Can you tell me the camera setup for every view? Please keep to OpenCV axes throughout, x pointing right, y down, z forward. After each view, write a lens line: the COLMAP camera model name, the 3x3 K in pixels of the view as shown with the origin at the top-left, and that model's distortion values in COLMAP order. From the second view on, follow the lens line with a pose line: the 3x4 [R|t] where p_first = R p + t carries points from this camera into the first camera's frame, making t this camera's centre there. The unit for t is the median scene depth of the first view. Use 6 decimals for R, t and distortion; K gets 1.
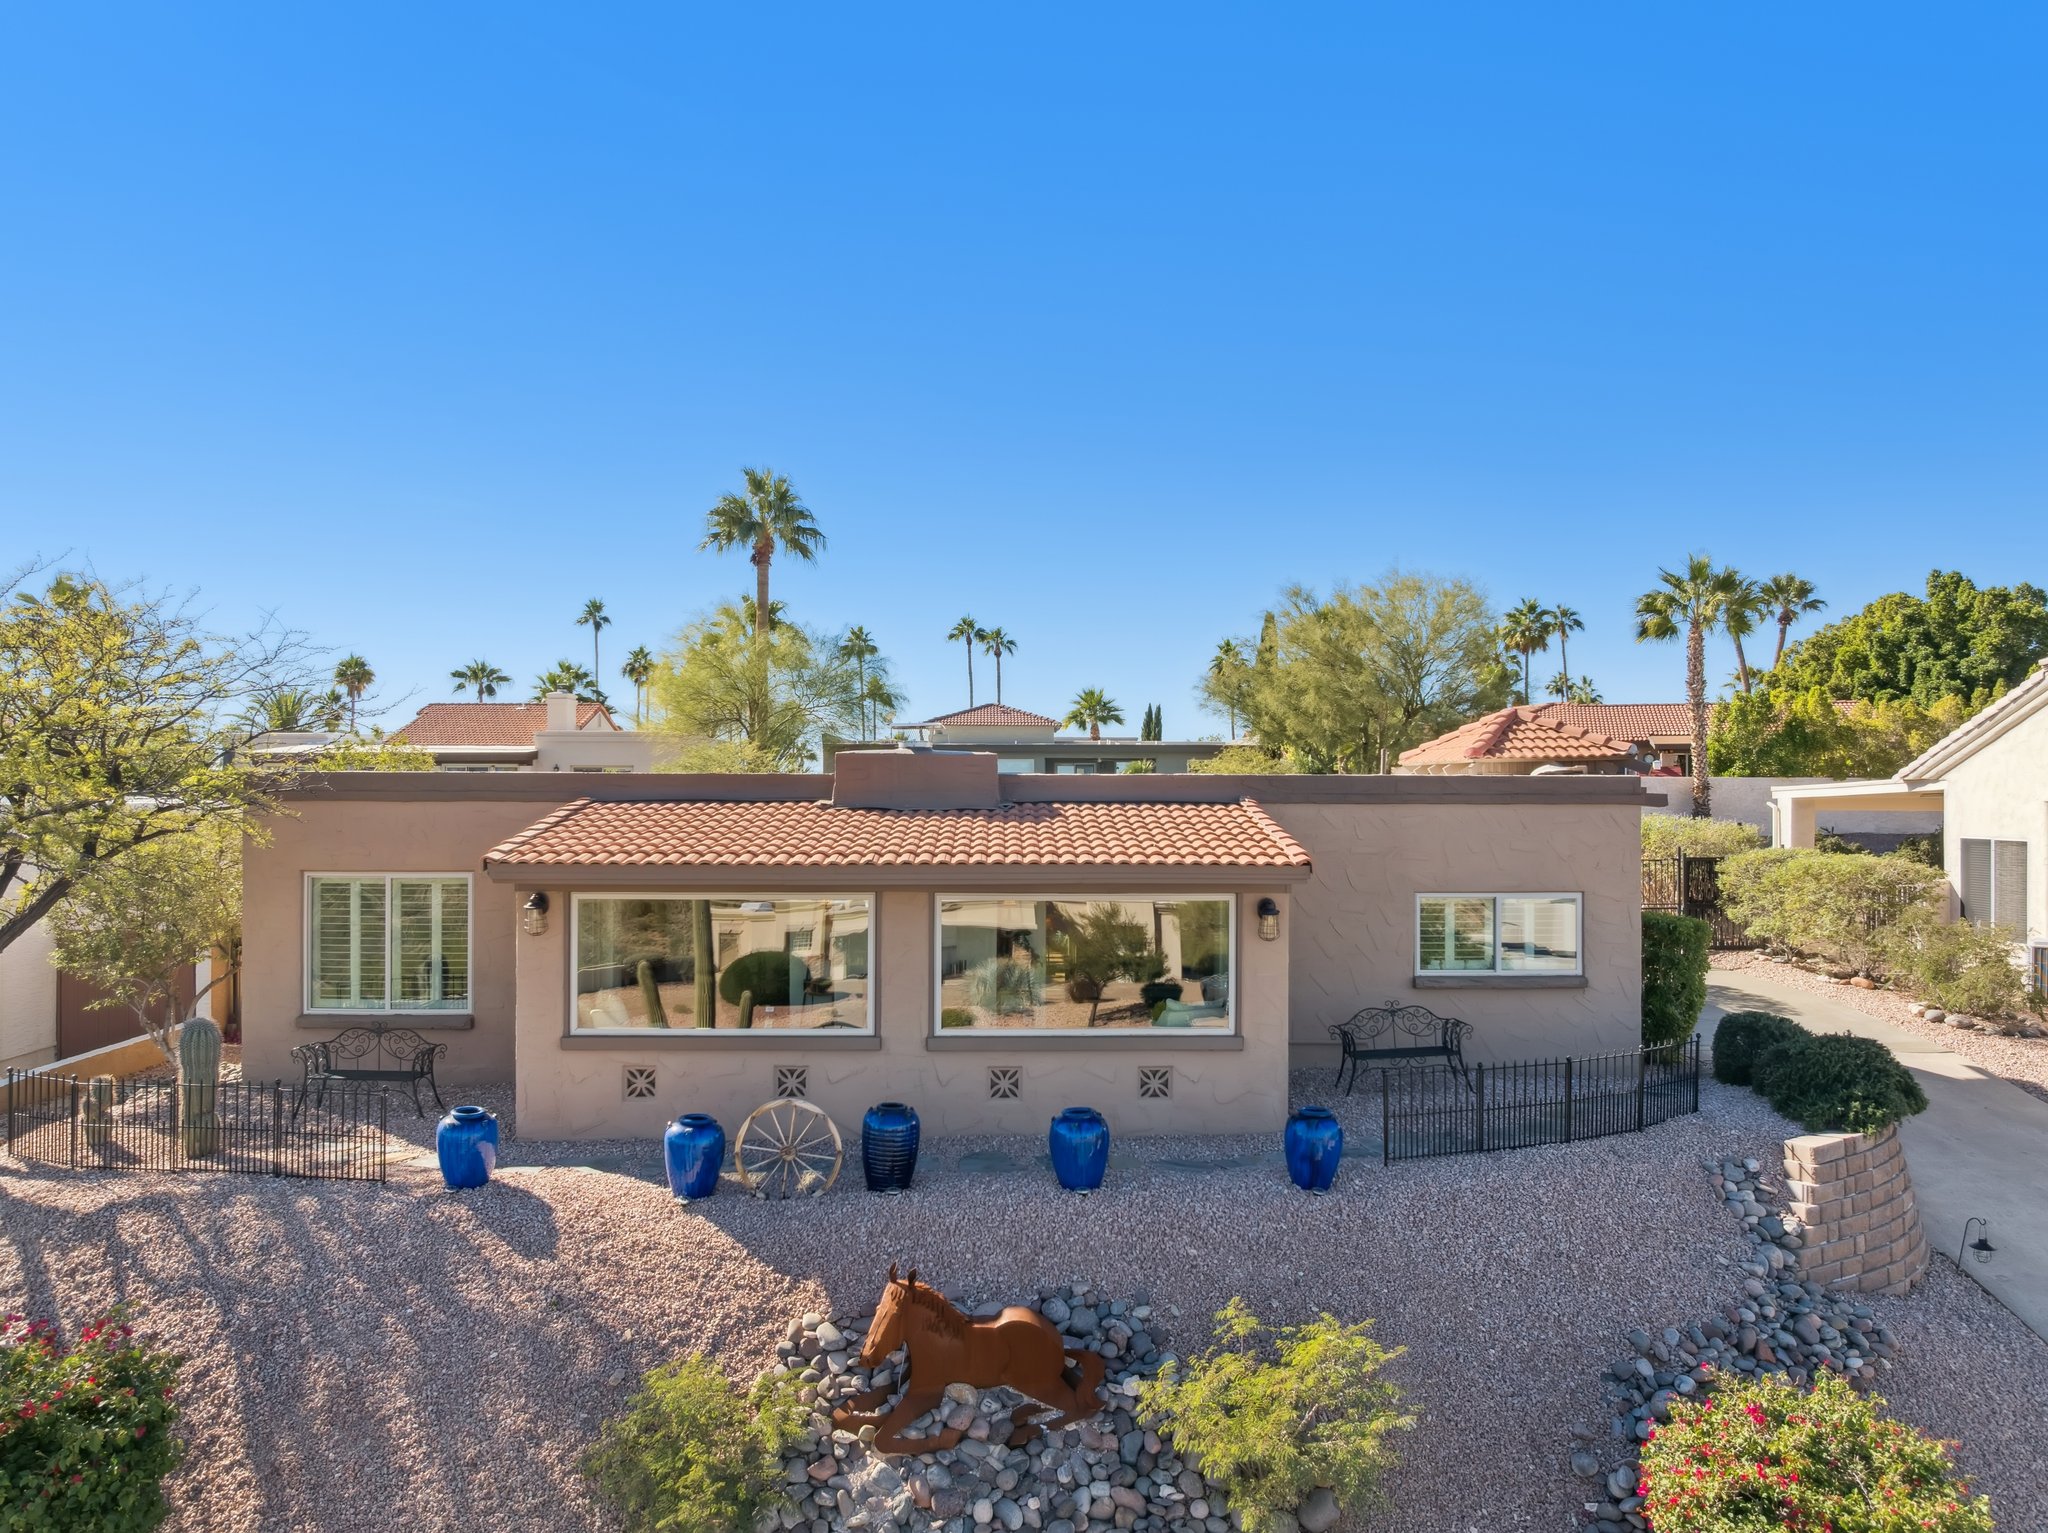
lens RADIAL K [[1449.1, 0, 1034.7], [0, 1449.1, 776.9], [0, 0, 1]] dist [-0.034441, 0.002663]
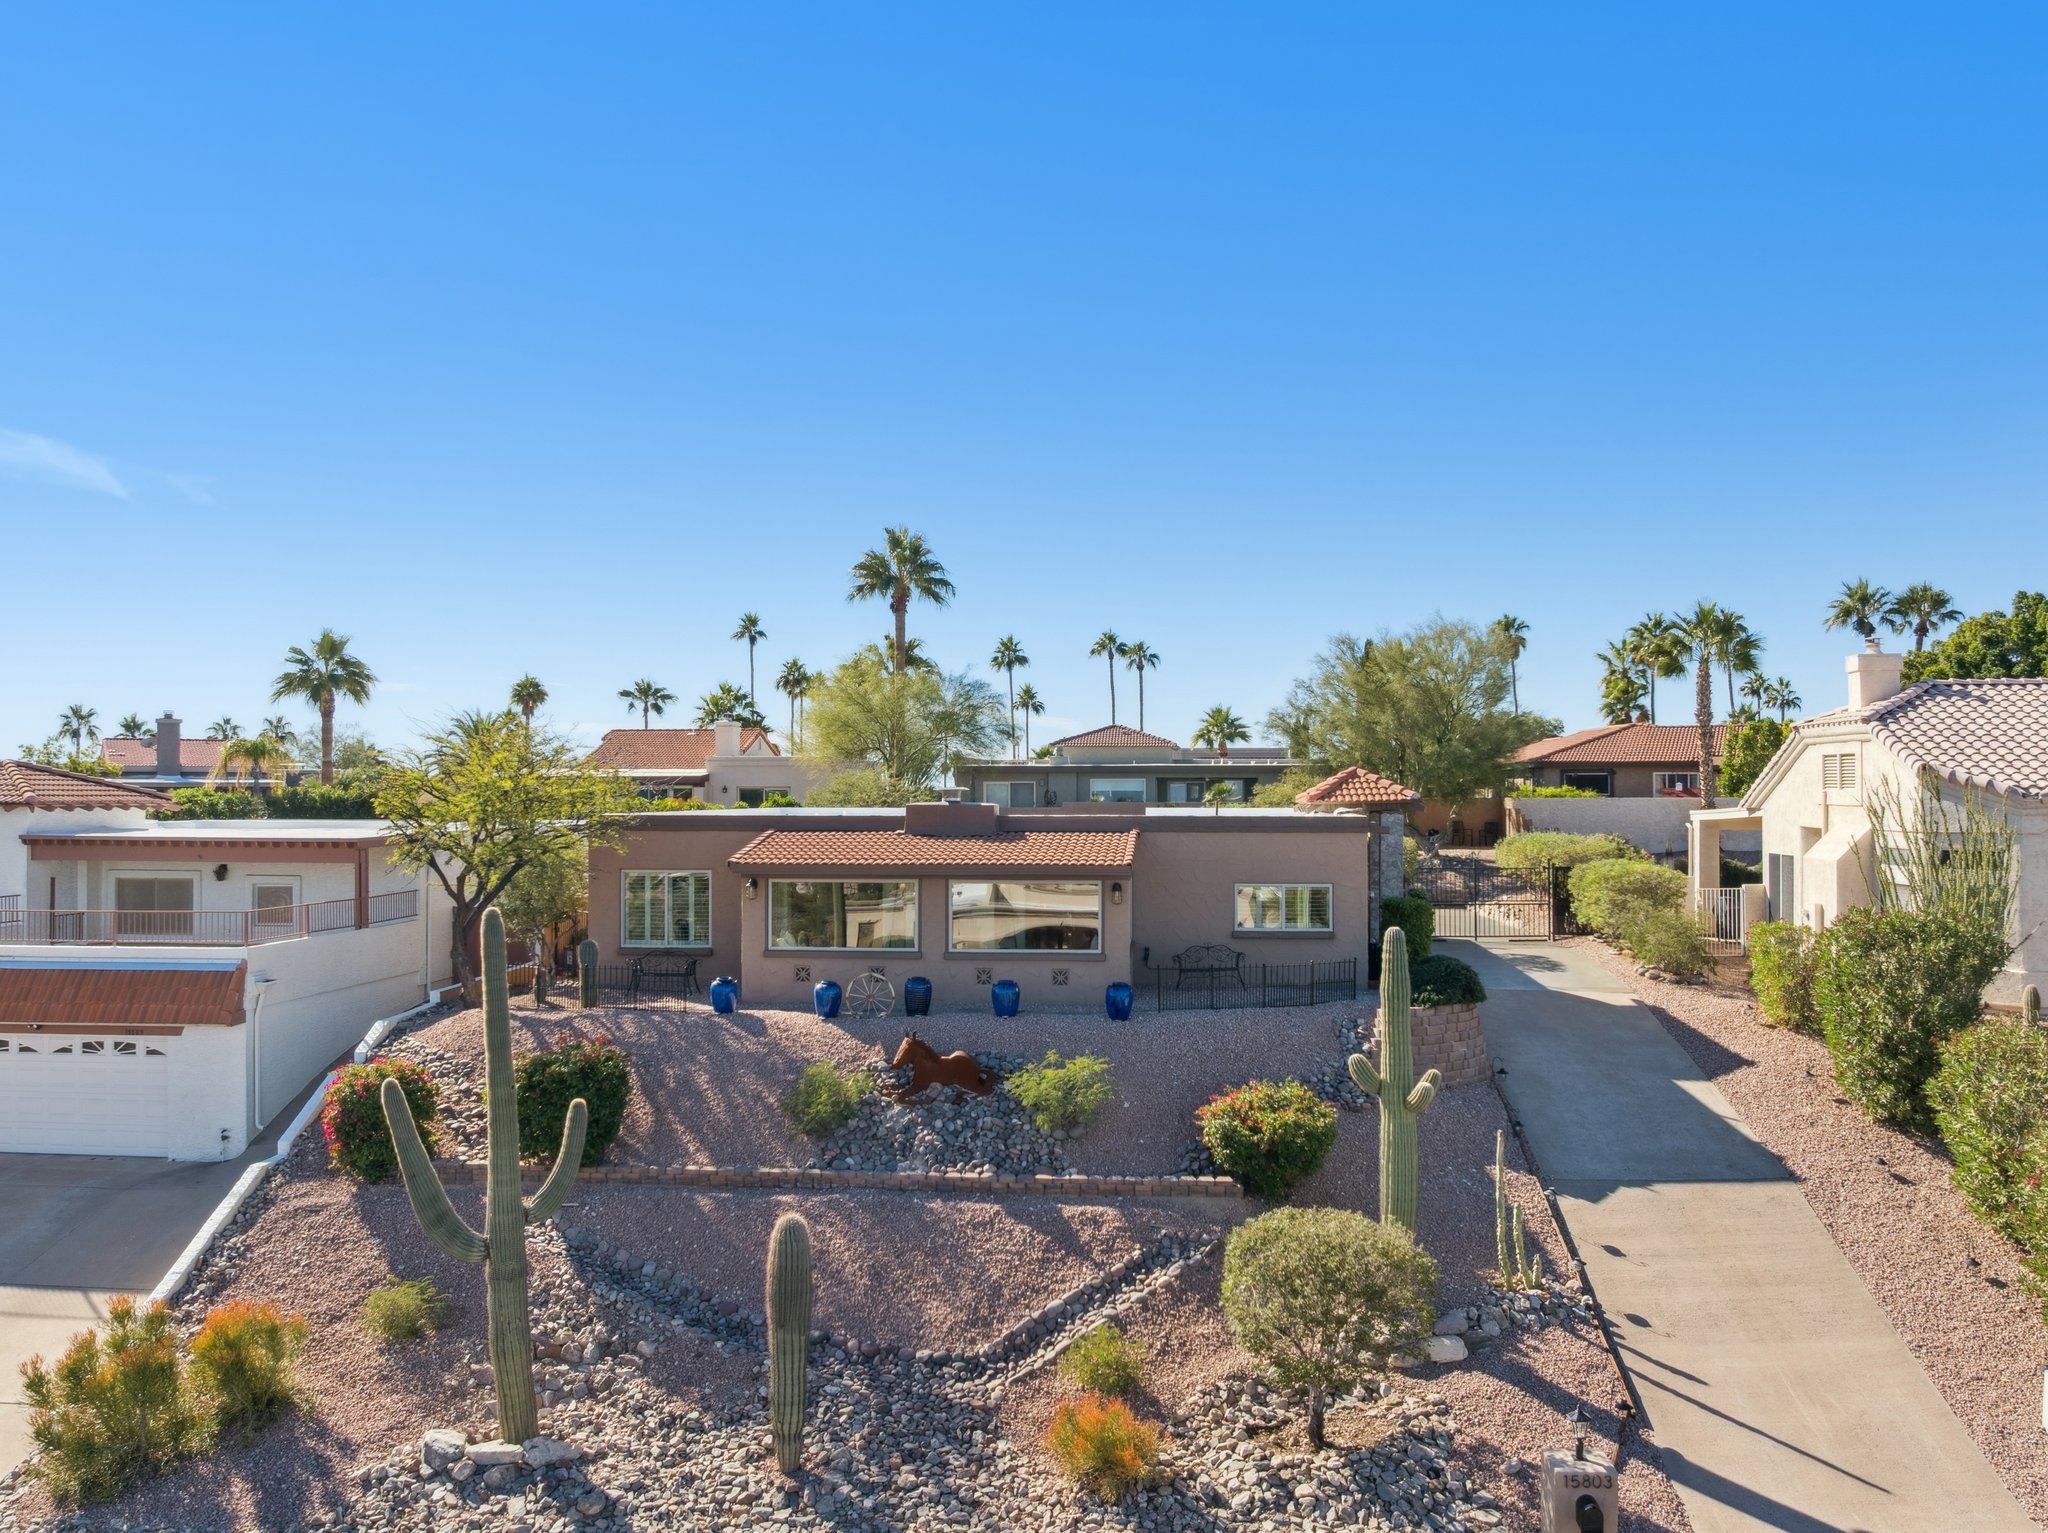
lens RADIAL K [[1670.9, 0, 1024.0], [0, 1670.9, 766.5], [0, 0, 1]] dist [-0.031595, -0.005559]
pose [[0.991752, -0.004498, -0.128092, 0.078524], [0.003529, 0.999963, -0.007791, -0.013356], [0.128122, 0.007275, 0.991732, -0.300204]]
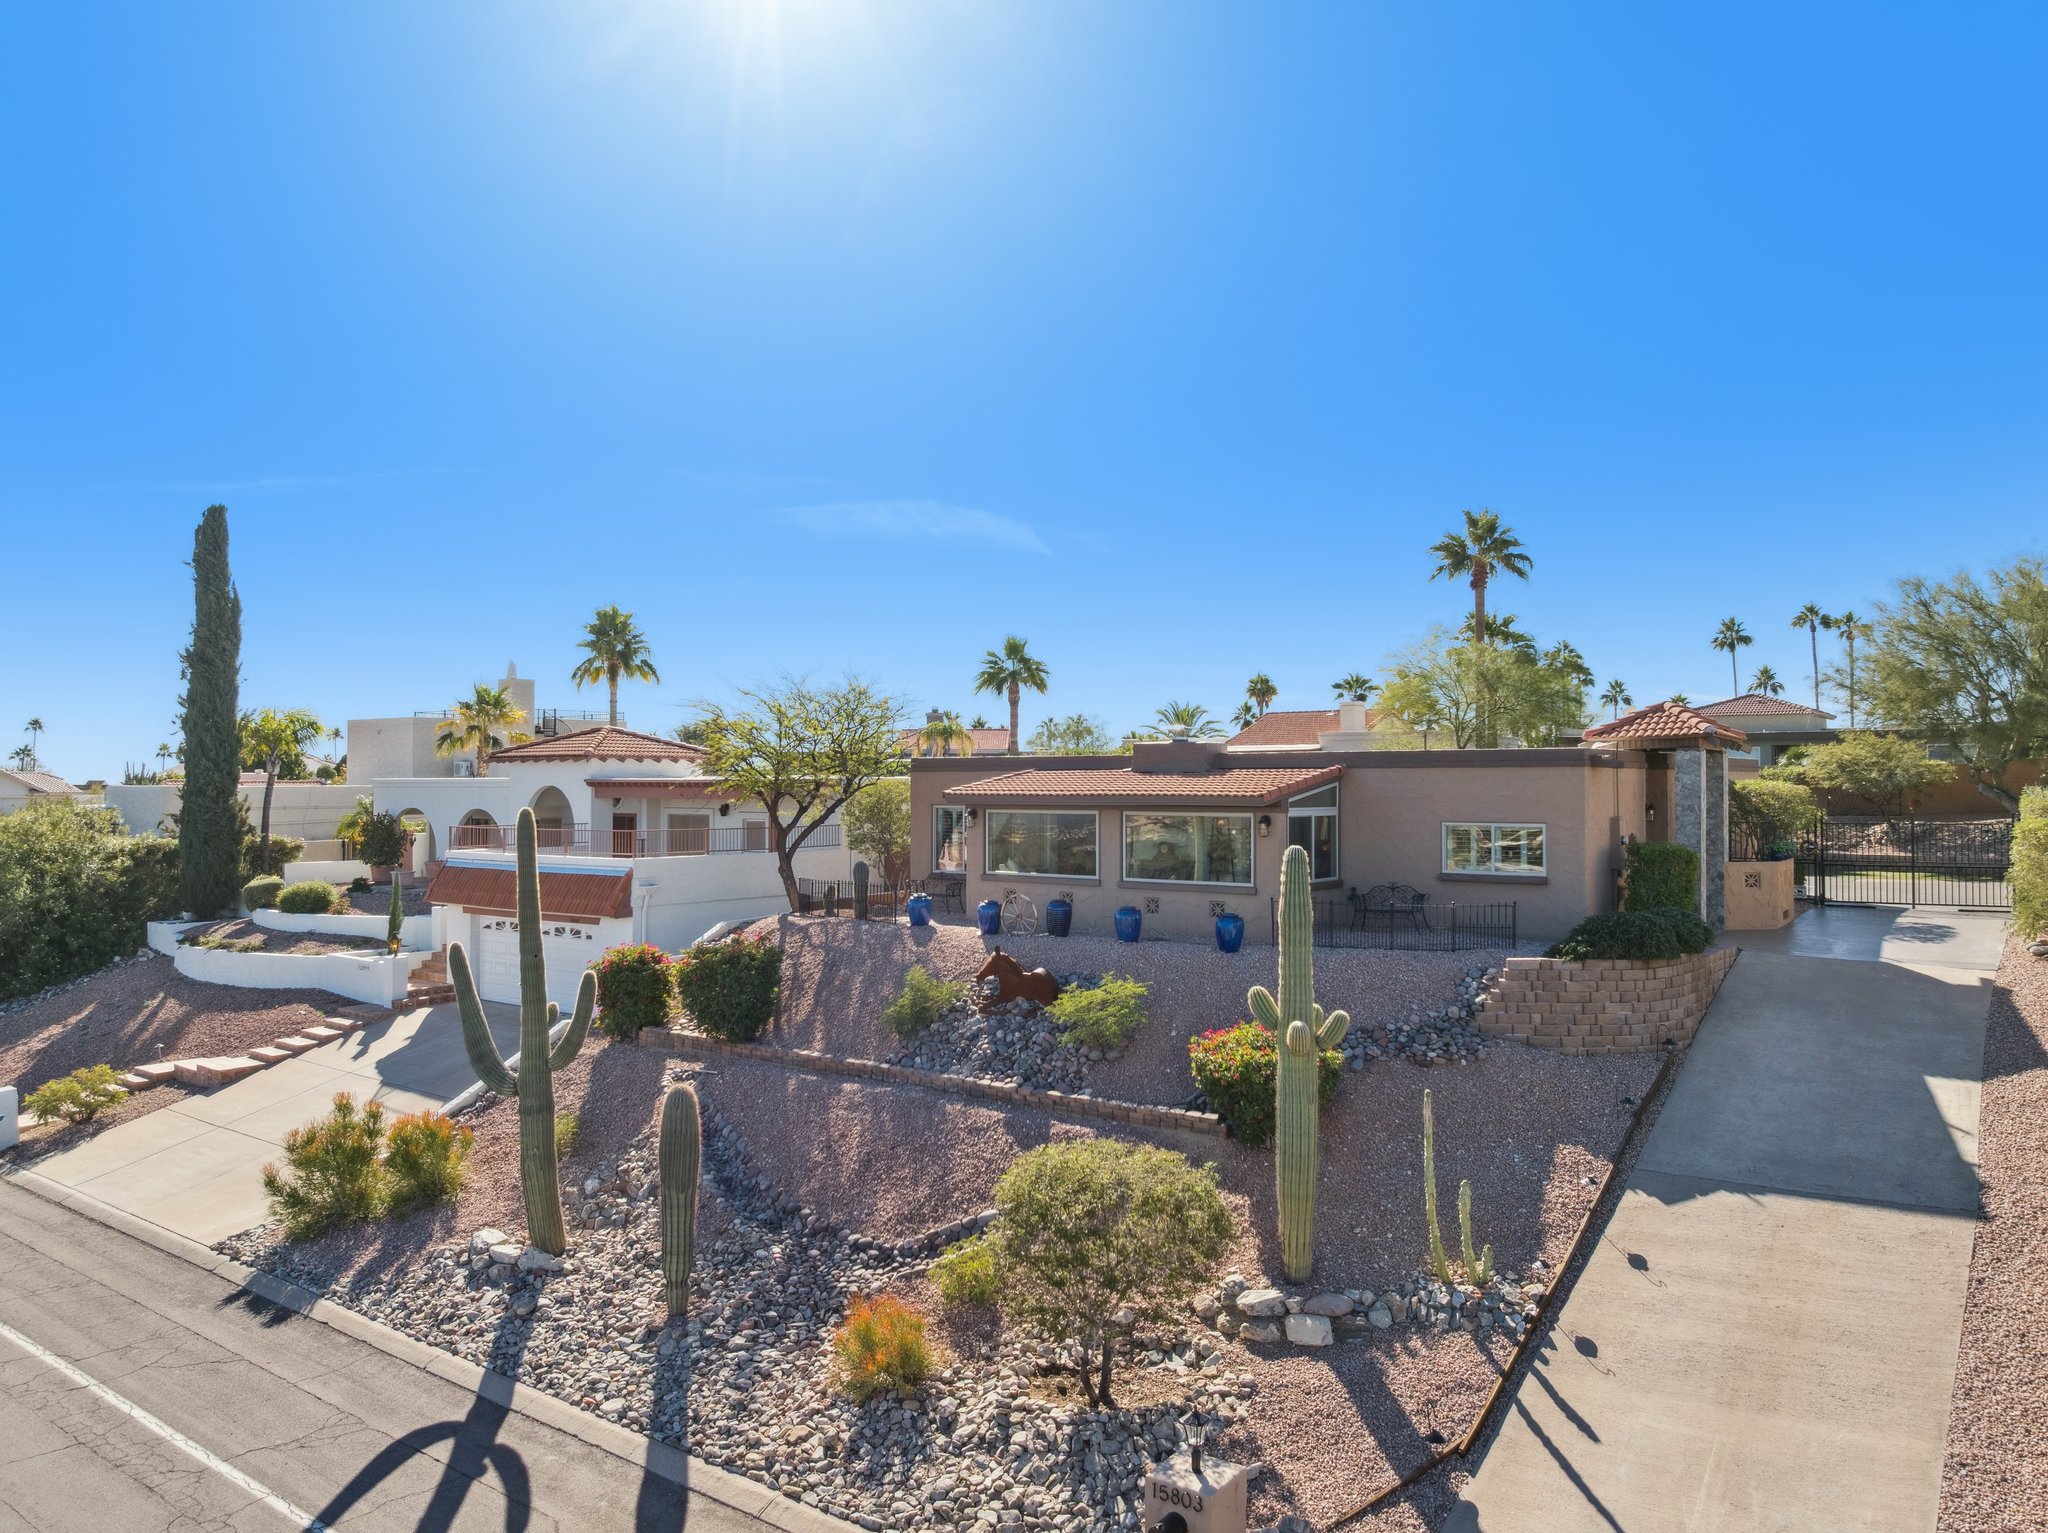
lens RADIAL K [[1437.1, 0, 1021.7], [0, 1437.1, 789.1], [0, 0, 1]] dist [-0.028623, 0.001889]
pose [[0.775638, -0.001500, -0.631176, 0.266083], [0.007386, 0.999950, 0.006700, 0.008428], [0.631135, -0.009859, 0.775610, -0.160166]]
